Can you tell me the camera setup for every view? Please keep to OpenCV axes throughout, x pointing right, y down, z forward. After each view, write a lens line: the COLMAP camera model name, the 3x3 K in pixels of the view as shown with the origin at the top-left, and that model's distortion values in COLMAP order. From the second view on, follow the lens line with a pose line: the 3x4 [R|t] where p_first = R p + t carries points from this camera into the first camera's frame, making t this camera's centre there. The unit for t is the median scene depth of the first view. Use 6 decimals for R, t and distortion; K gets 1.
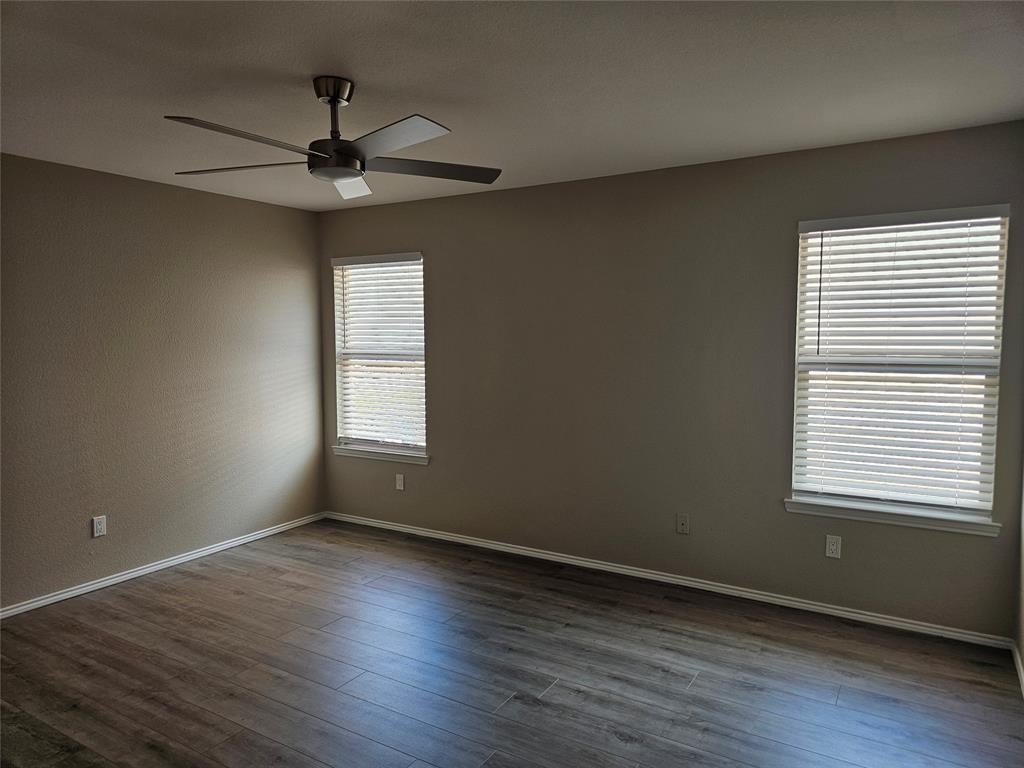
lens RADIAL K [[697.5, 0, 504.6], [0, 697.5, 382.6], [0, 0, 1]] dist [0.029185, -0.011883]
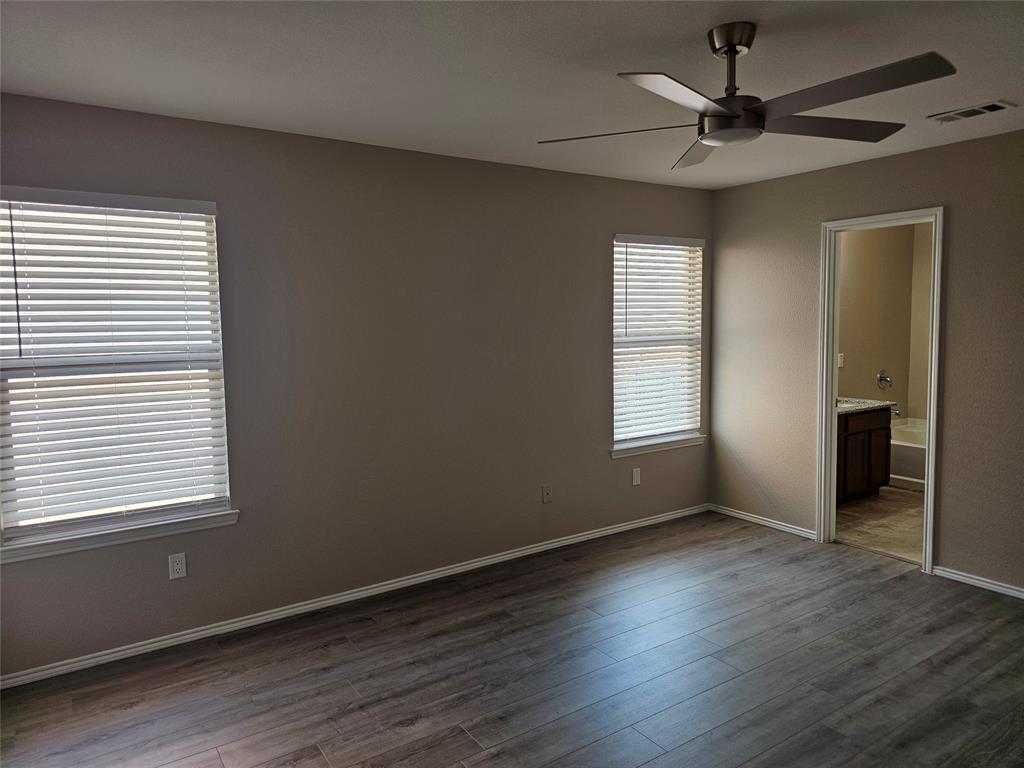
lens RADIAL K [[697.5, 0, 512.3], [0, 697.5, 362.5], [0, 0, 1]] dist [0.029185, -0.011883]
pose [[0.411096, -0.060578, 0.909577, -0.791316], [0.087615, 0.995796, 0.026721, -0.040198], [-0.907372, 0.068708, 0.414675, 0.606951]]
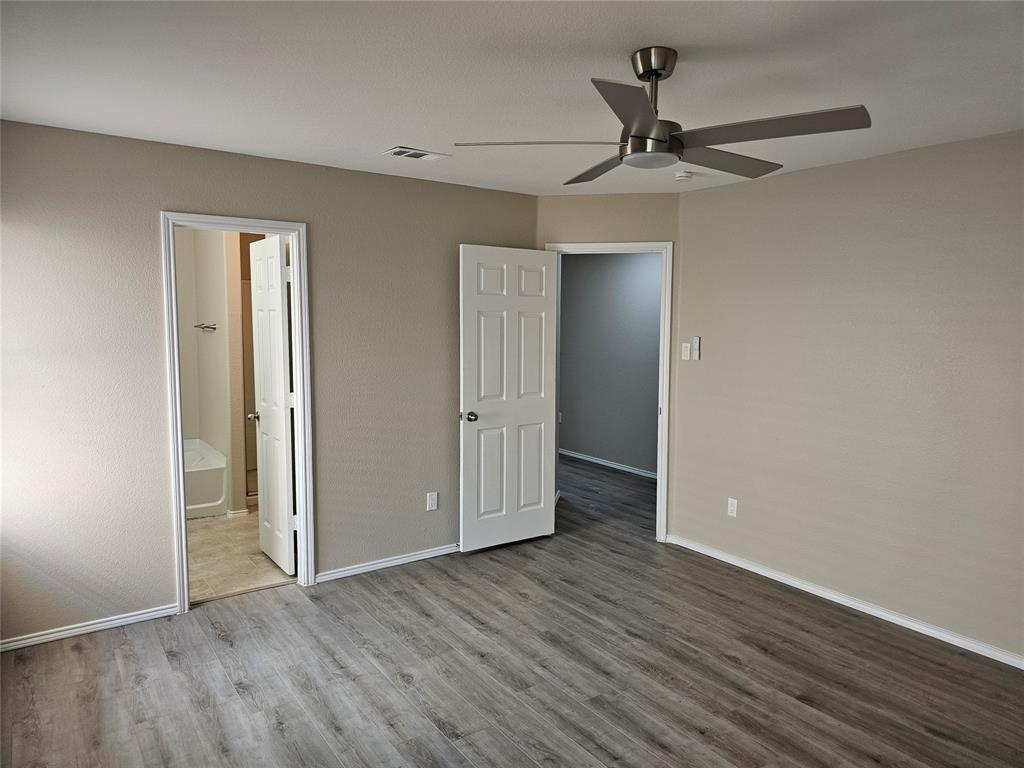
lens RADIAL K [[697.5, 0, 521.4], [0, 697.5, 380.1], [0, 0, 1]] dist [0.029185, -0.011883]
pose [[-0.920012, -0.033908, 0.390420, -0.299047], [0.033964, 0.985602, 0.165634, -0.115244], [-0.390415, 0.165646, -0.905615, 1.284205]]
